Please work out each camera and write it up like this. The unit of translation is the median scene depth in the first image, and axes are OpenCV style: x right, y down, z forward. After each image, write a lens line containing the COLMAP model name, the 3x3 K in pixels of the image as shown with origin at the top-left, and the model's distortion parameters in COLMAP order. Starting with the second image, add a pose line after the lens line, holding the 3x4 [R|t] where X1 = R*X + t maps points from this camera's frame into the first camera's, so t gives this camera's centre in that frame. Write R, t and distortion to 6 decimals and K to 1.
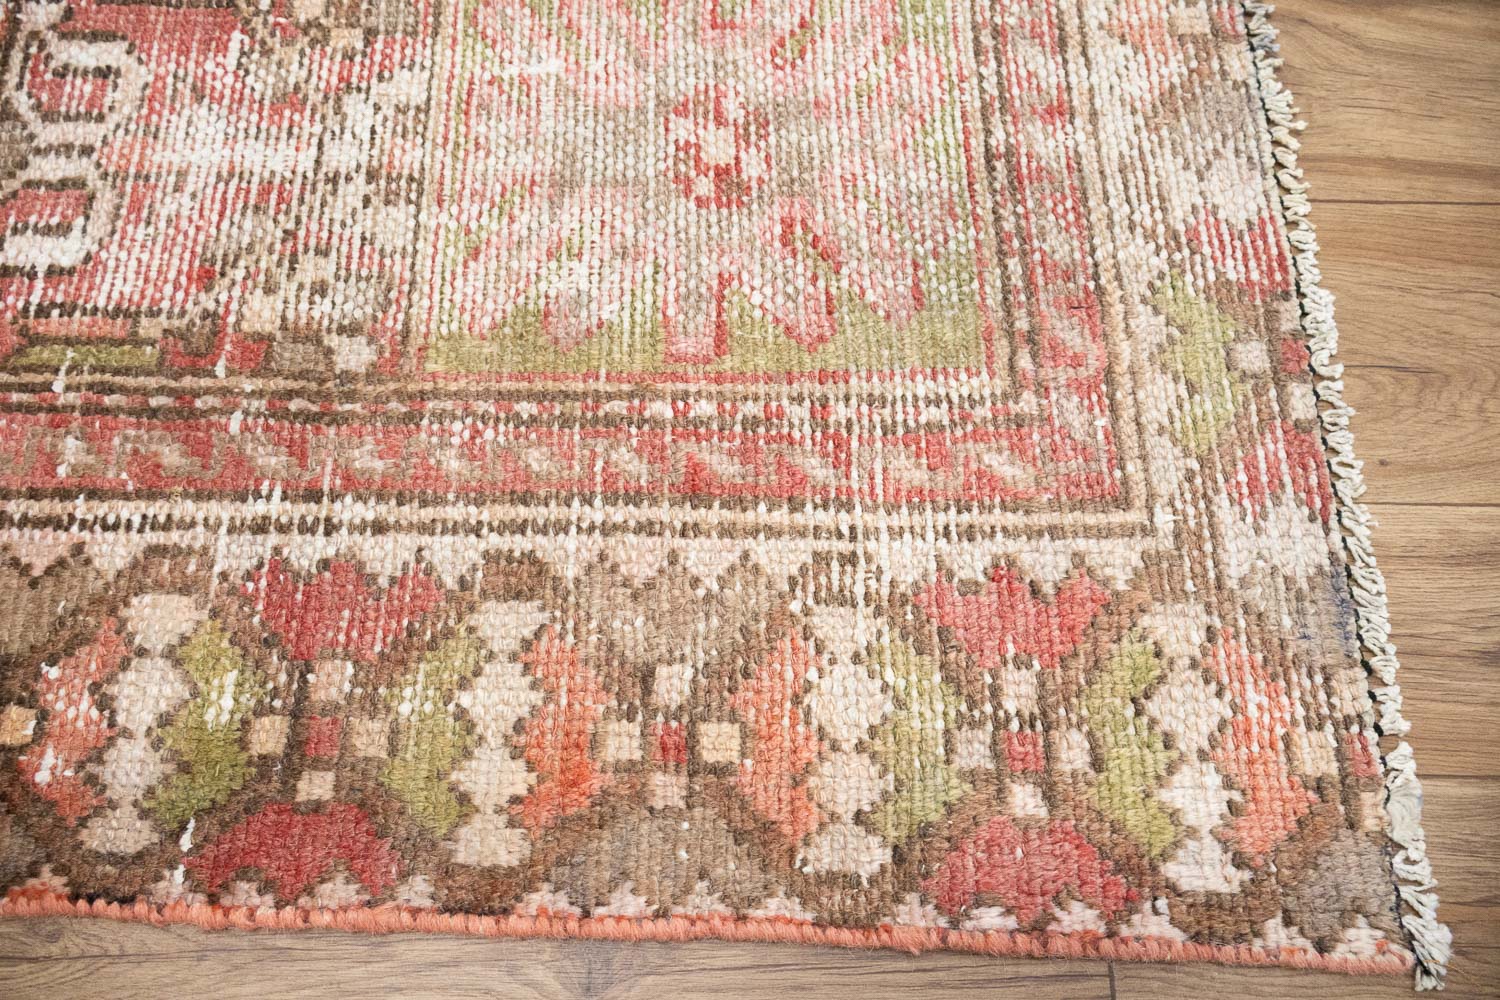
lens RADIAL K [[1287.4, 0, 740.7], [0, 1287.4, 475.0], [0, 0, 1]] dist [0.012778, -0.007787]
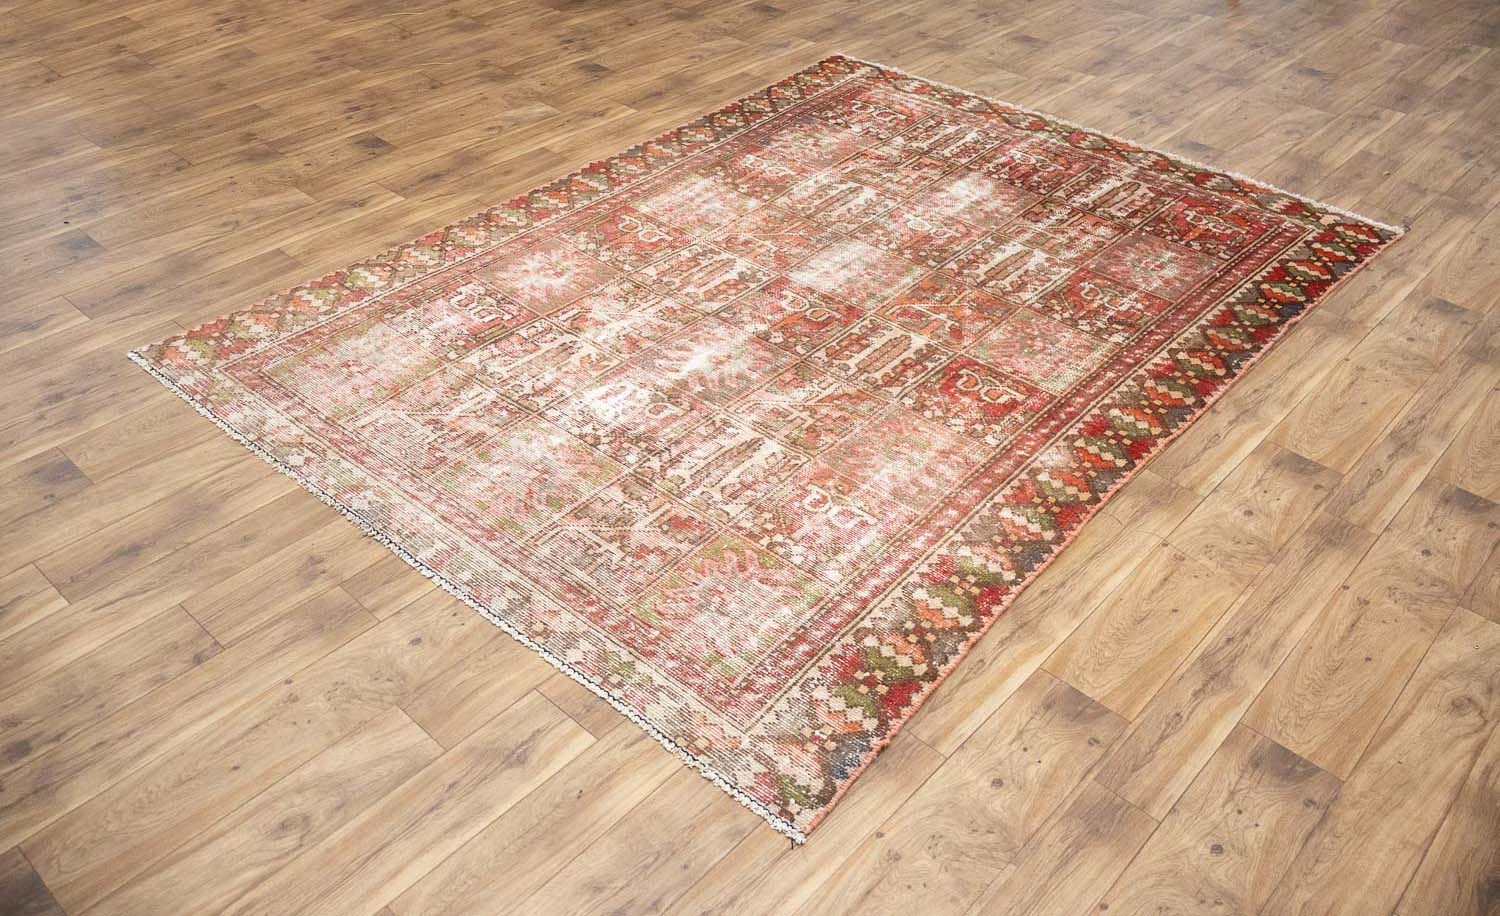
lens RADIAL K [[1149.0, 0, 734.5], [0, 1149.0, 531.4], [0, 0, 1]] dist [0.003056, 0.006160]
pose [[-0.665652, 0.474422, -0.576048, 1.699902], [-0.710843, -0.168104, 0.682967, -4.107199], [0.227178, 0.864098, 0.449138, 0.071477]]
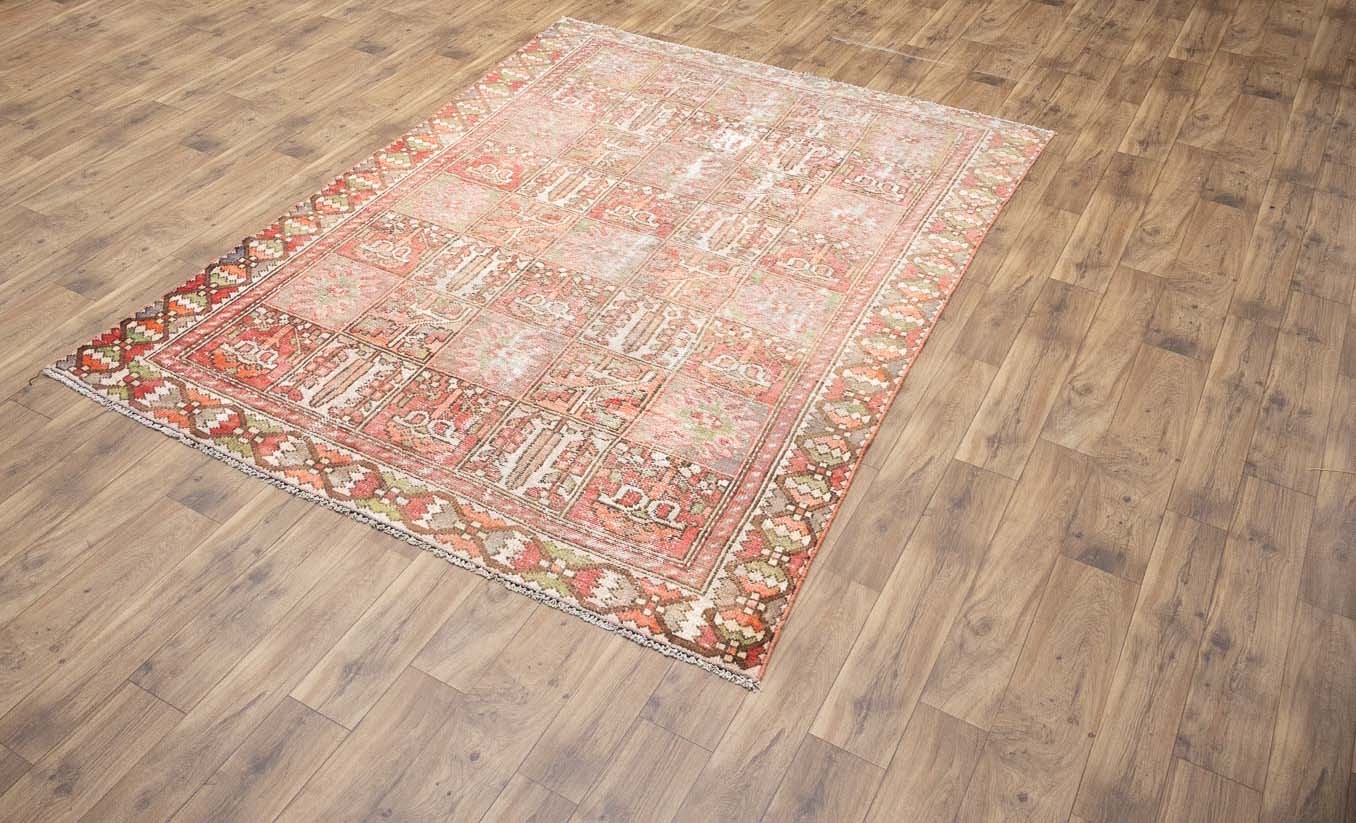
lens RADIAL K [[1193.0, 0, 583.9], [0, 1193.0, 411.6], [0, 0, 1]] dist [0.001074, -0.004301]
pose [[0.494367, -0.576779, 0.650329, -5.861559], [0.814799, 0.568116, -0.115529, -0.125197], [-0.302828, 0.587001, 0.750817, -2.313051]]
